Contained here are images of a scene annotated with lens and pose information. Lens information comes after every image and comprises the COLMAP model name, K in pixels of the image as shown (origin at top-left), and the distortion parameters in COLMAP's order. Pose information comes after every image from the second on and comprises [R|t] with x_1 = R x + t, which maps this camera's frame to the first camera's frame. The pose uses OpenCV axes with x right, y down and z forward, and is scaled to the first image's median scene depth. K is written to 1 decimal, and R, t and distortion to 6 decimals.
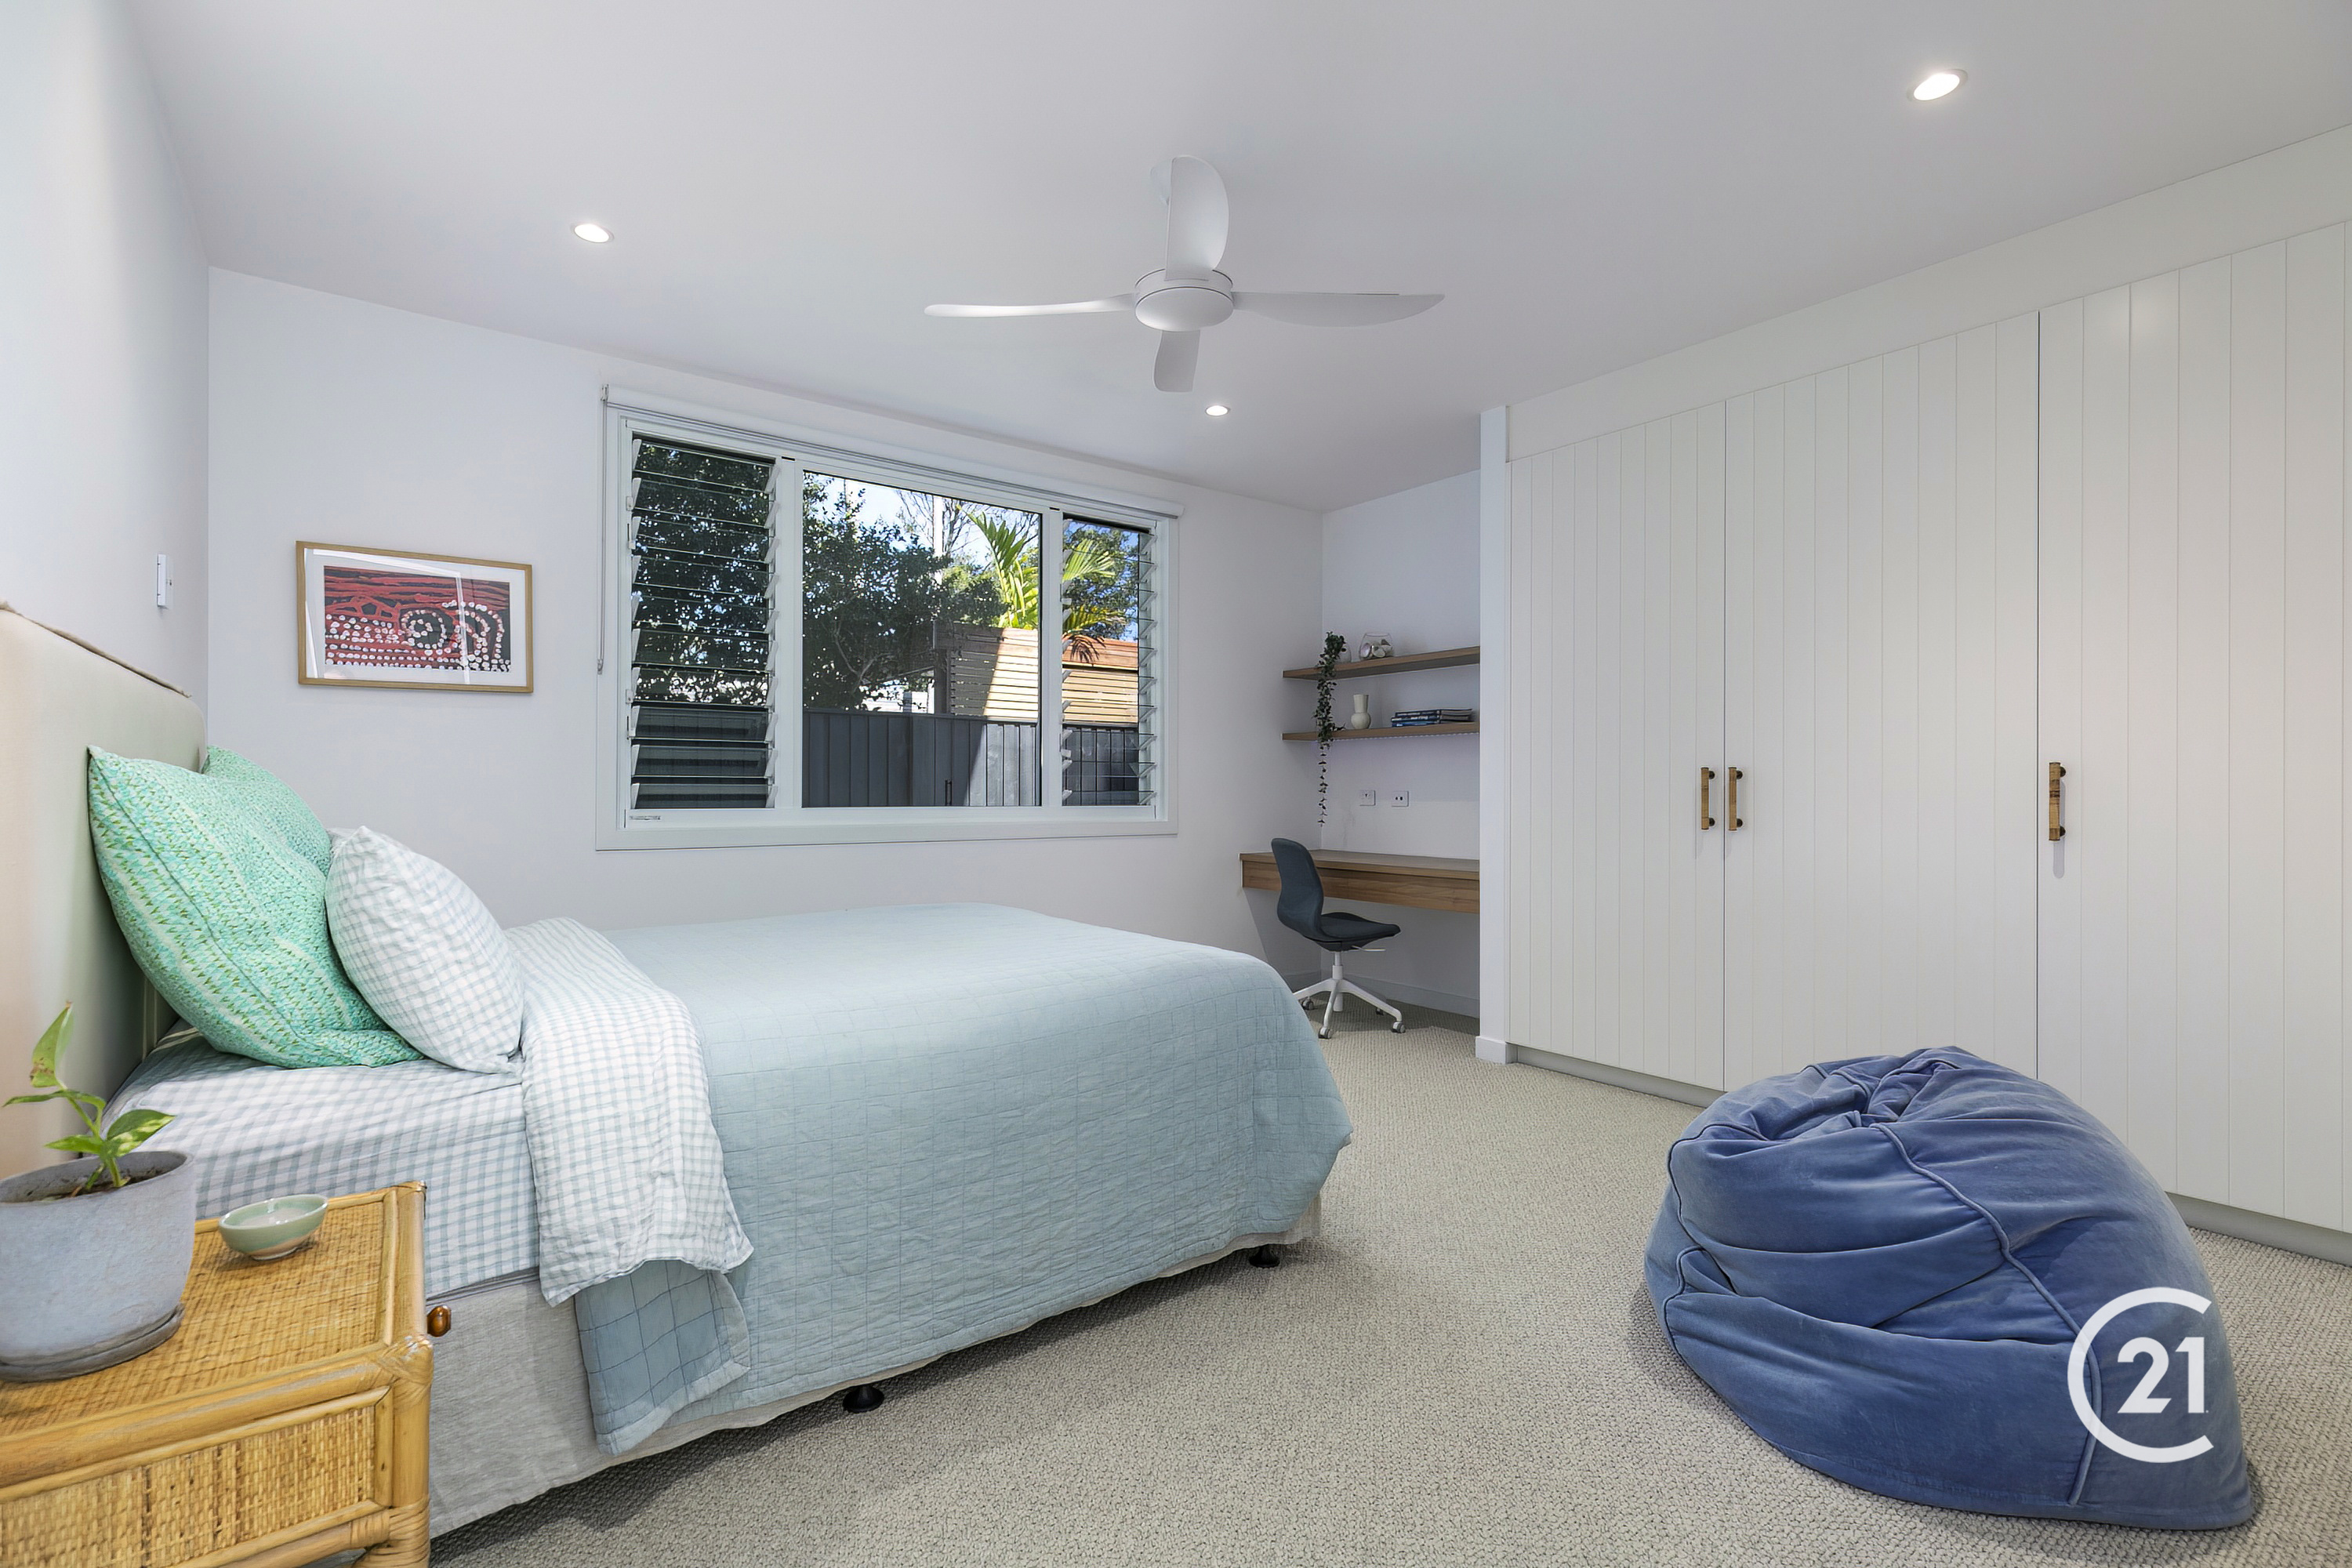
lens RADIAL K [[1067.7, 0, 1176.0], [0, 1067.7, 784.0], [0, 0, 1]] dist [0.000599, 0.000170]
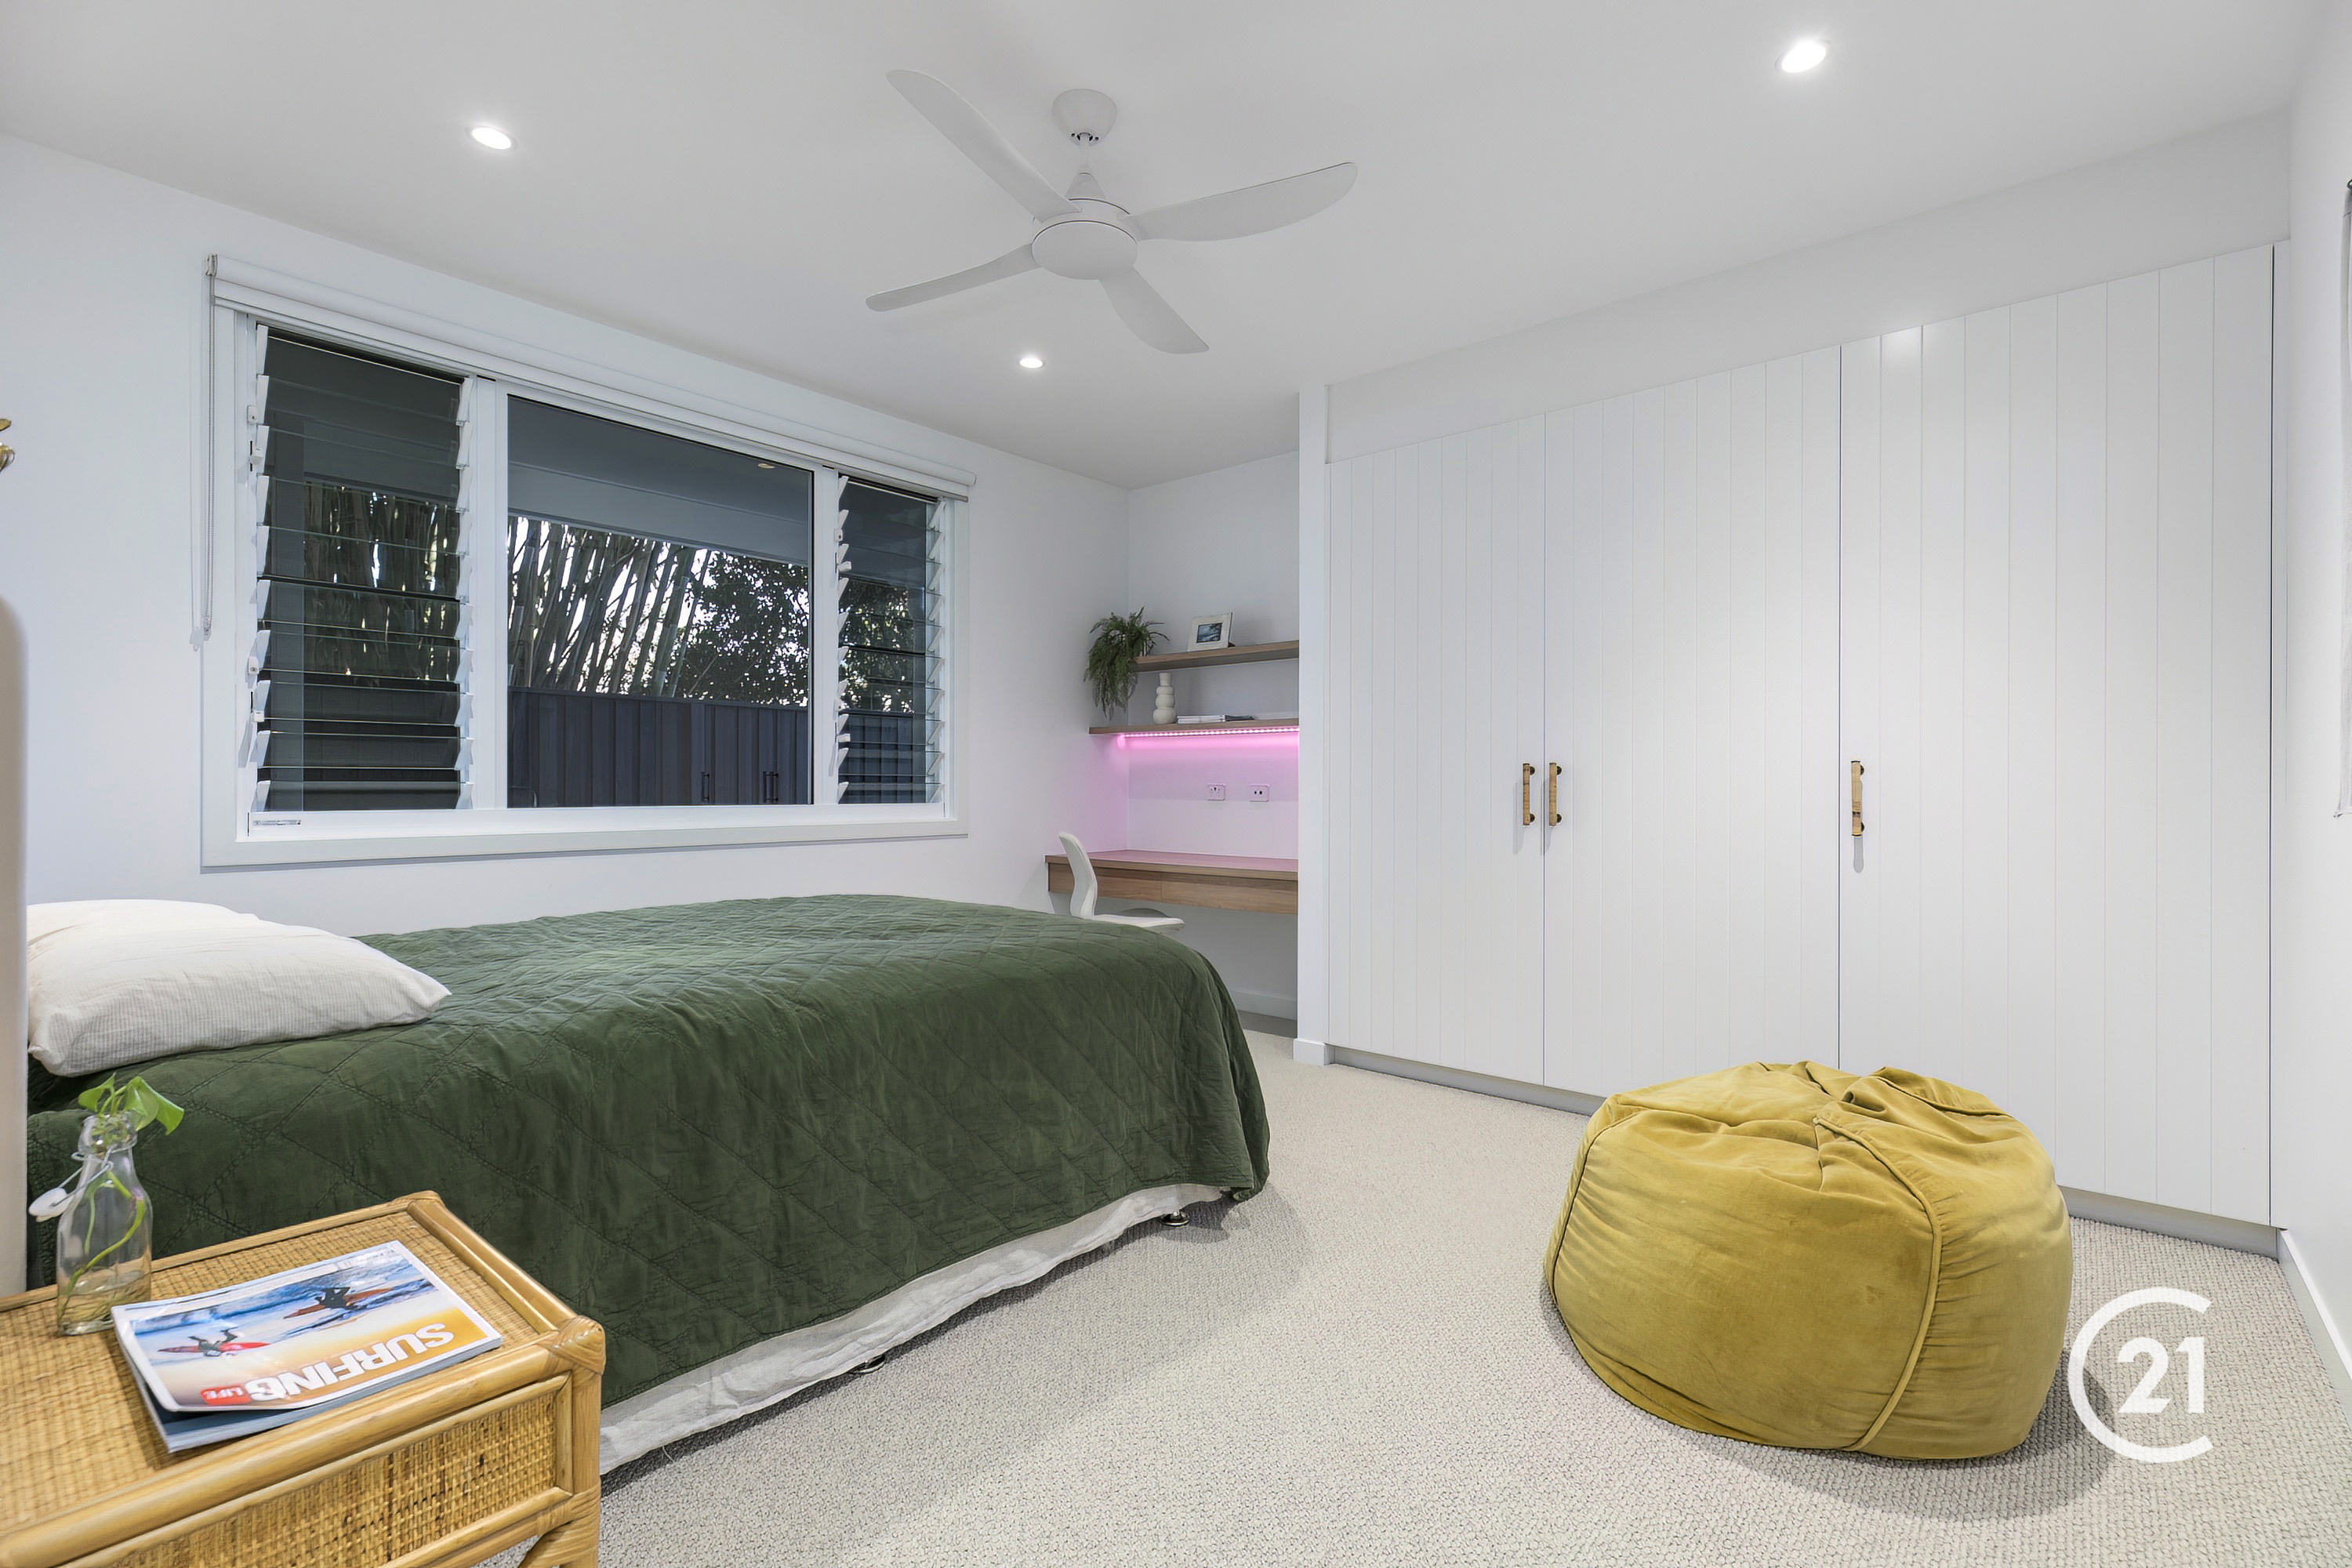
lens RADIAL K [[1059.8, 0, 1187.7], [0, 1059.8, 773.0], [0, 0, 1]] dist [0.002094, 0.000363]
pose [[0.968509, 0.000360, 0.248980, -0.052378], [-0.001848, 0.999982, 0.005740, -0.009665], [-0.248973, -0.006019, 0.968492, 0.096792]]
